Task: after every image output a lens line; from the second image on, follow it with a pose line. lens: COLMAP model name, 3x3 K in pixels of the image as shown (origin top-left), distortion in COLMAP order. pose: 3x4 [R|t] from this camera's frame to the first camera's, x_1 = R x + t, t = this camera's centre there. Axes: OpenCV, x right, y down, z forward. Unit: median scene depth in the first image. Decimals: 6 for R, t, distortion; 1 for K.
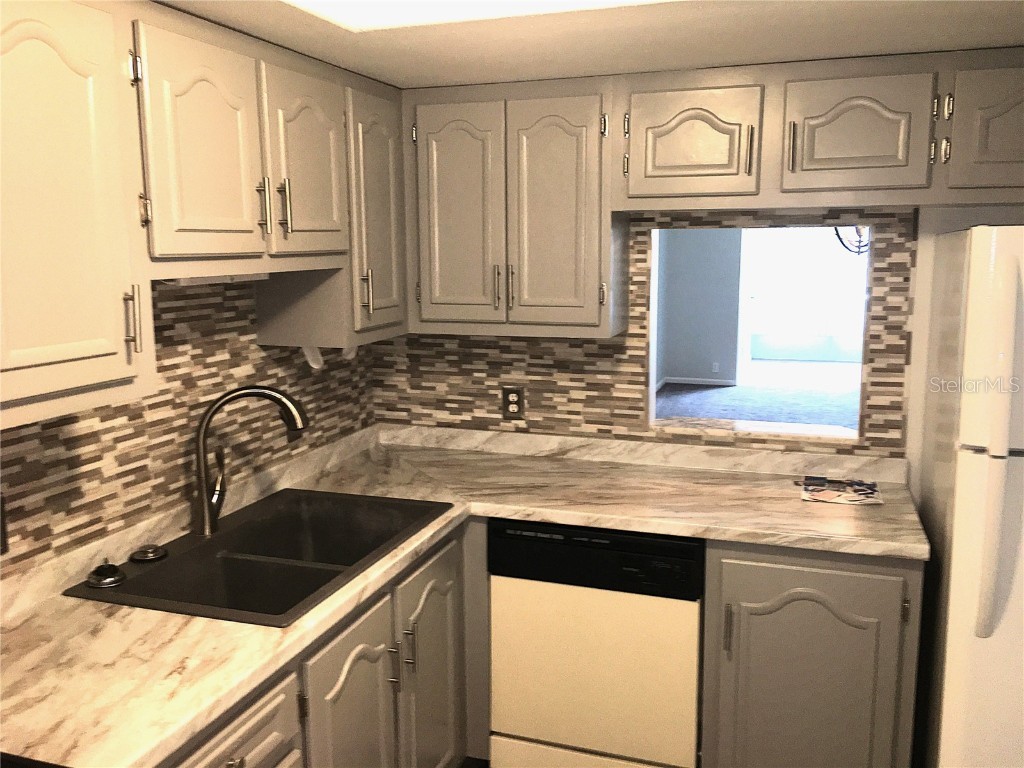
lens RADIAL K [[887.1, 0, 512.0], [0, 887.1, 384.0], [0, 0, 1]] dist [0.034417, -0.003641]
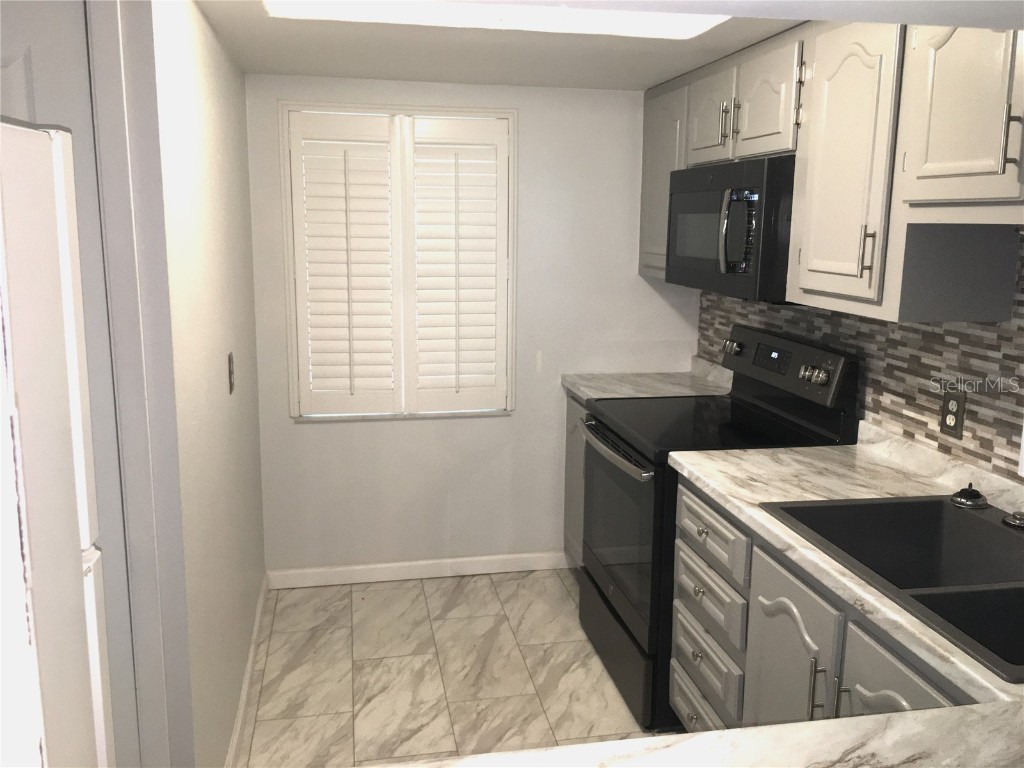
lens RADIAL K [[887.1, 0, 512.0], [0, 887.1, 384.0], [0, 0, 1]] dist [0.034417, -0.003641]
pose [[-0.871428, 0.087808, -0.482600, 0.583347], [-0.083547, 0.942903, 0.322419, -0.237759], [0.483356, 0.321285, -0.814336, 1.671200]]
